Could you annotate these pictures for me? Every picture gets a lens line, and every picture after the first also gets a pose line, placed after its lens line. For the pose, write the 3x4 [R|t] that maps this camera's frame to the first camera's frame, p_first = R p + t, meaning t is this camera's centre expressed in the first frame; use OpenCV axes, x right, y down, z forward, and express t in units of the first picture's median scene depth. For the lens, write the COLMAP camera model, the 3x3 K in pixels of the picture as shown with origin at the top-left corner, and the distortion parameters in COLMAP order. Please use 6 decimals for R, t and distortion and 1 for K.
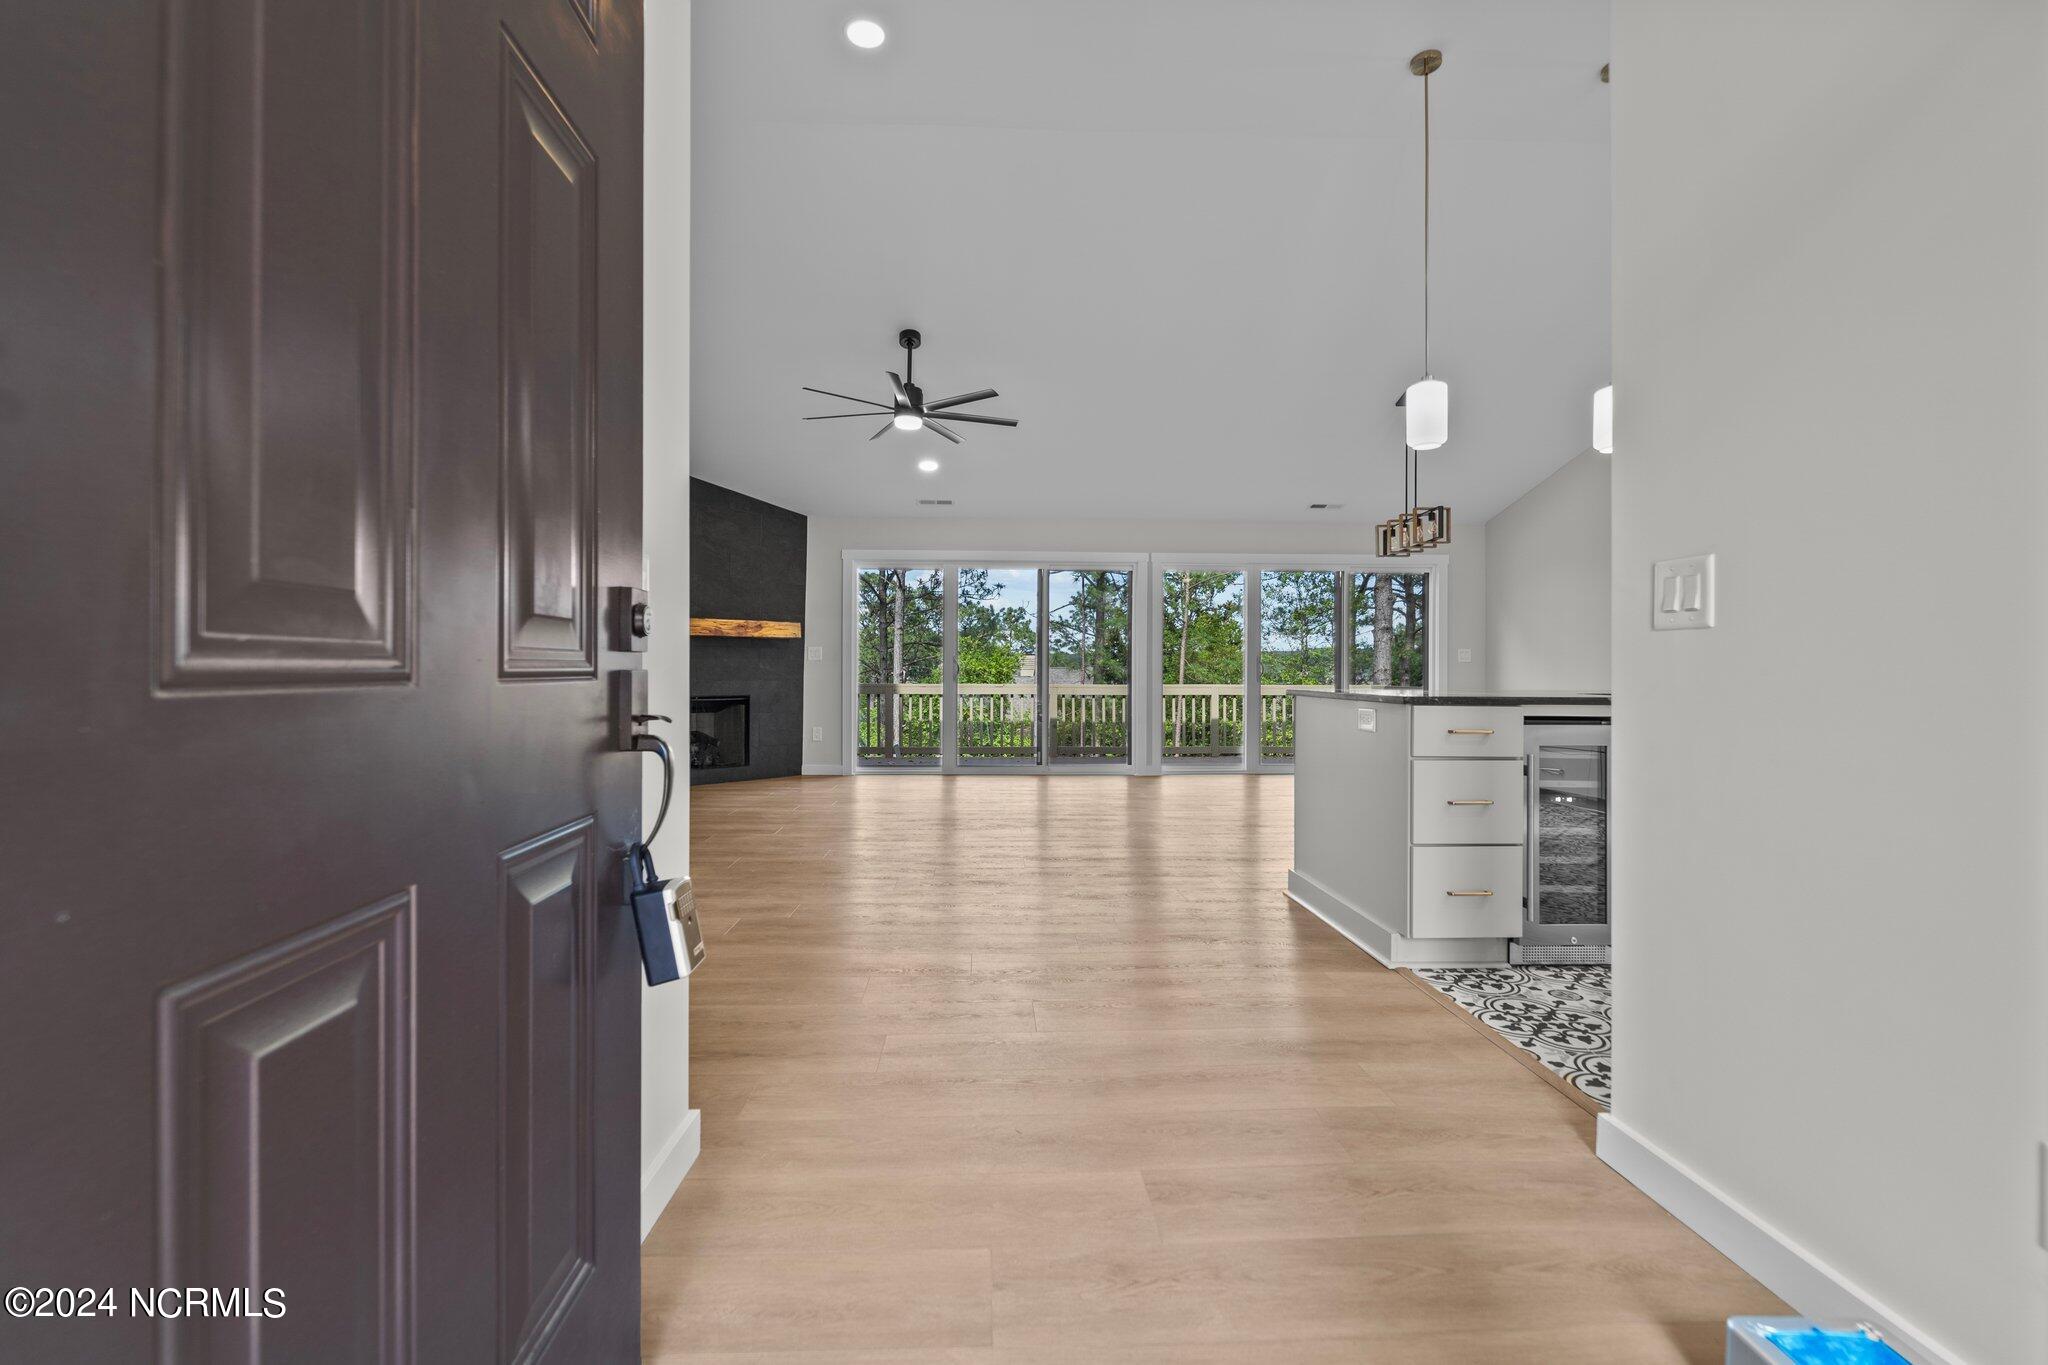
lens RADIAL K [[849.7, 0, 1018.9], [0, 849.7, 661.1], [0, 0, 1]] dist [-0.000518, 0.000031]
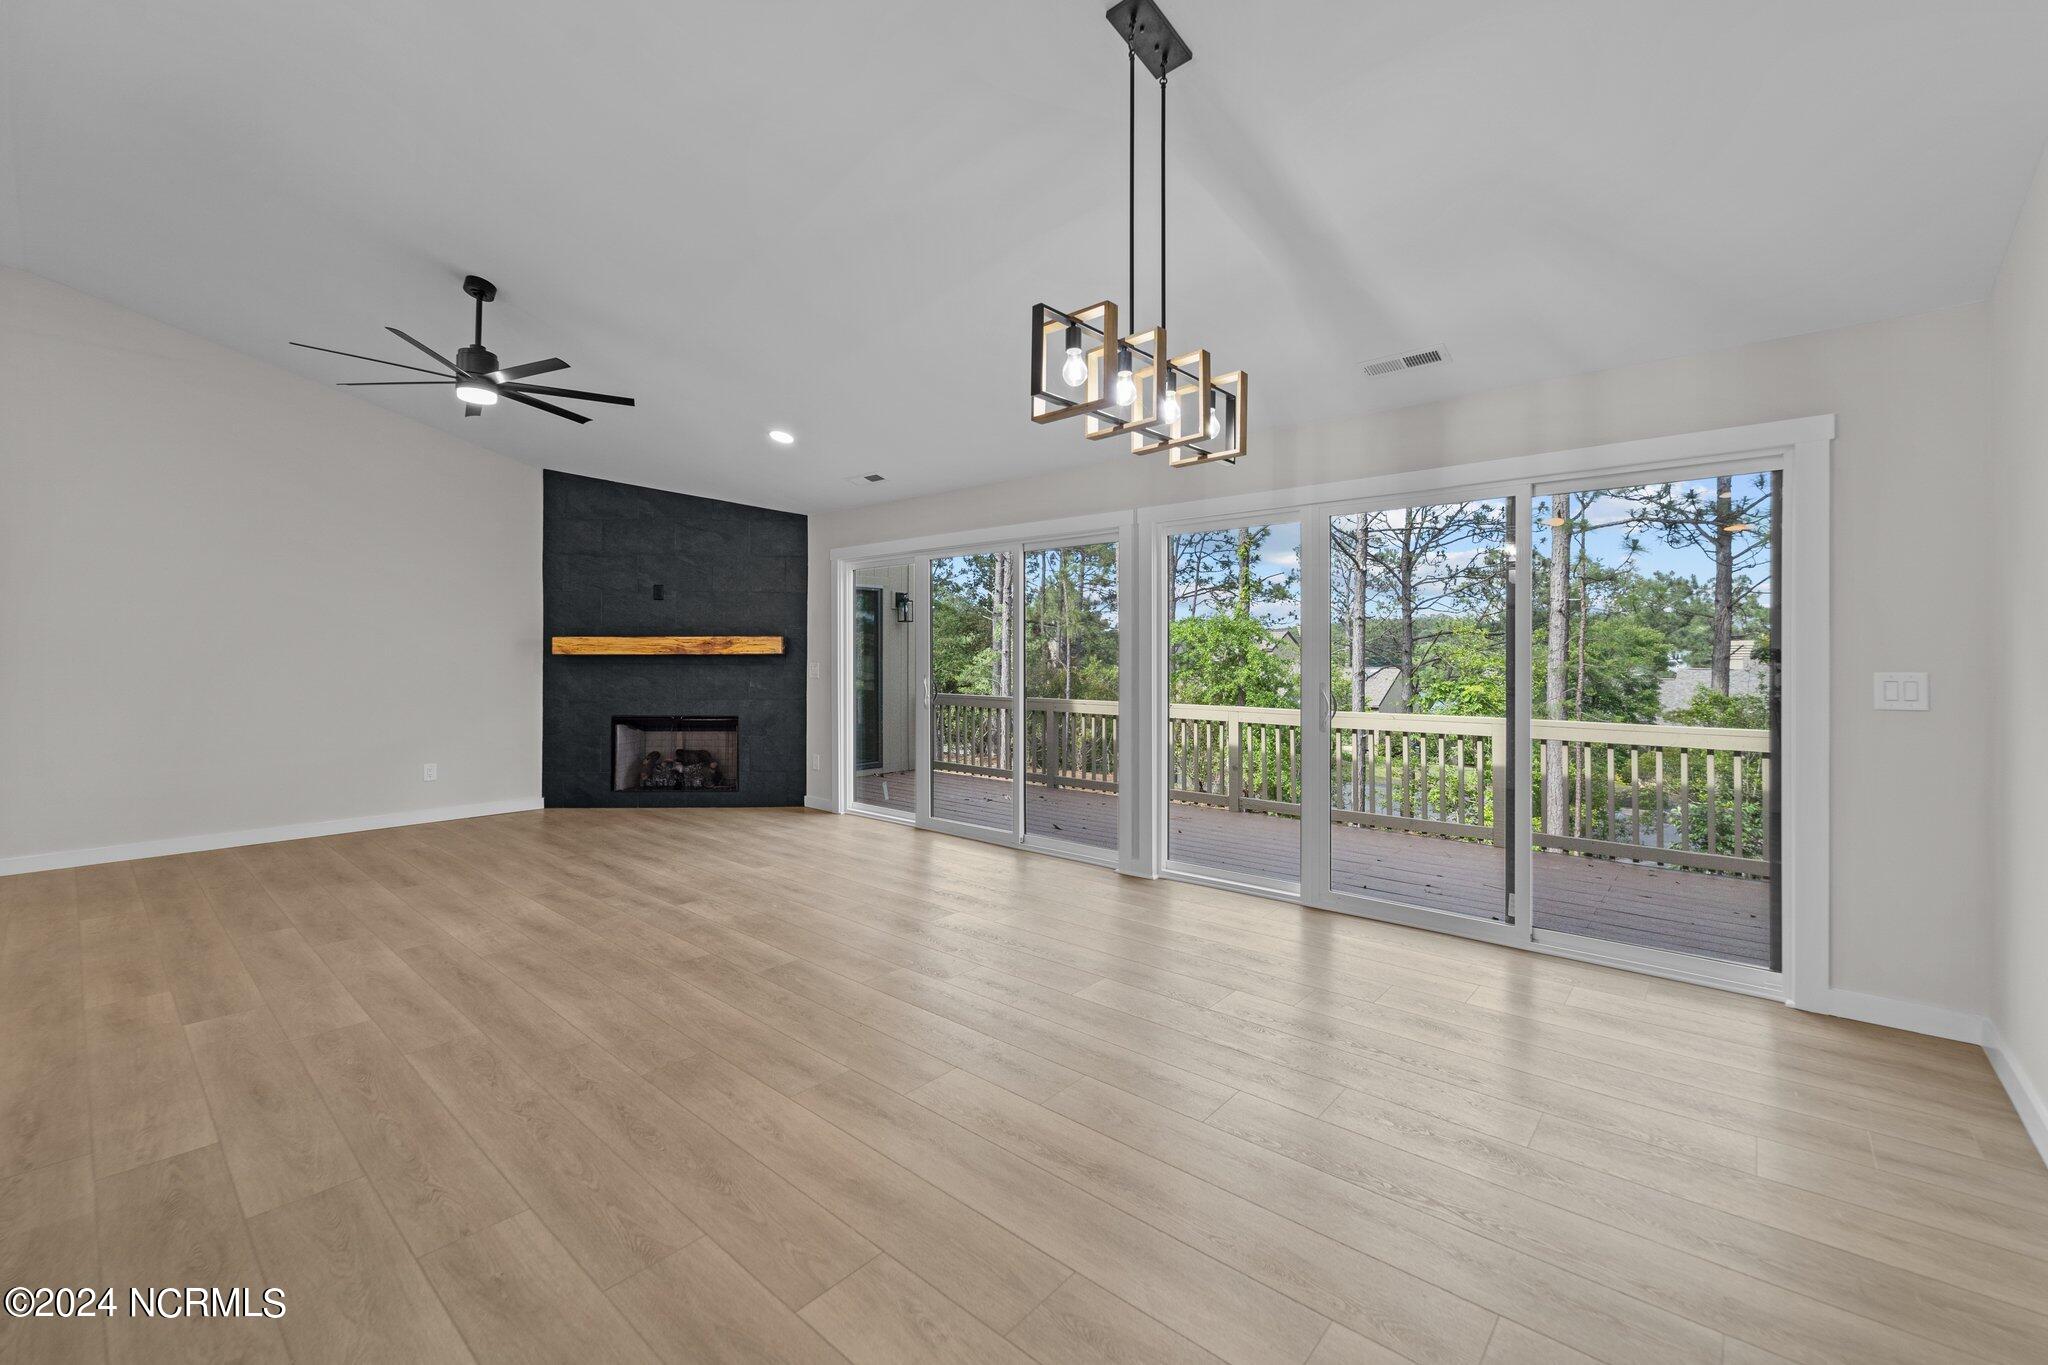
lens RADIAL K [[839.8, 0, 1016.6], [0, 839.8, 654.0], [0, 0, 1]] dist [0.001865, 0.000017]
pose [[0.722614, -0.005071, -0.691233, 0.518496], [0.004283, 0.999987, -0.002859, -0.023076], [0.691239, -0.000895, 0.722626, 0.521989]]
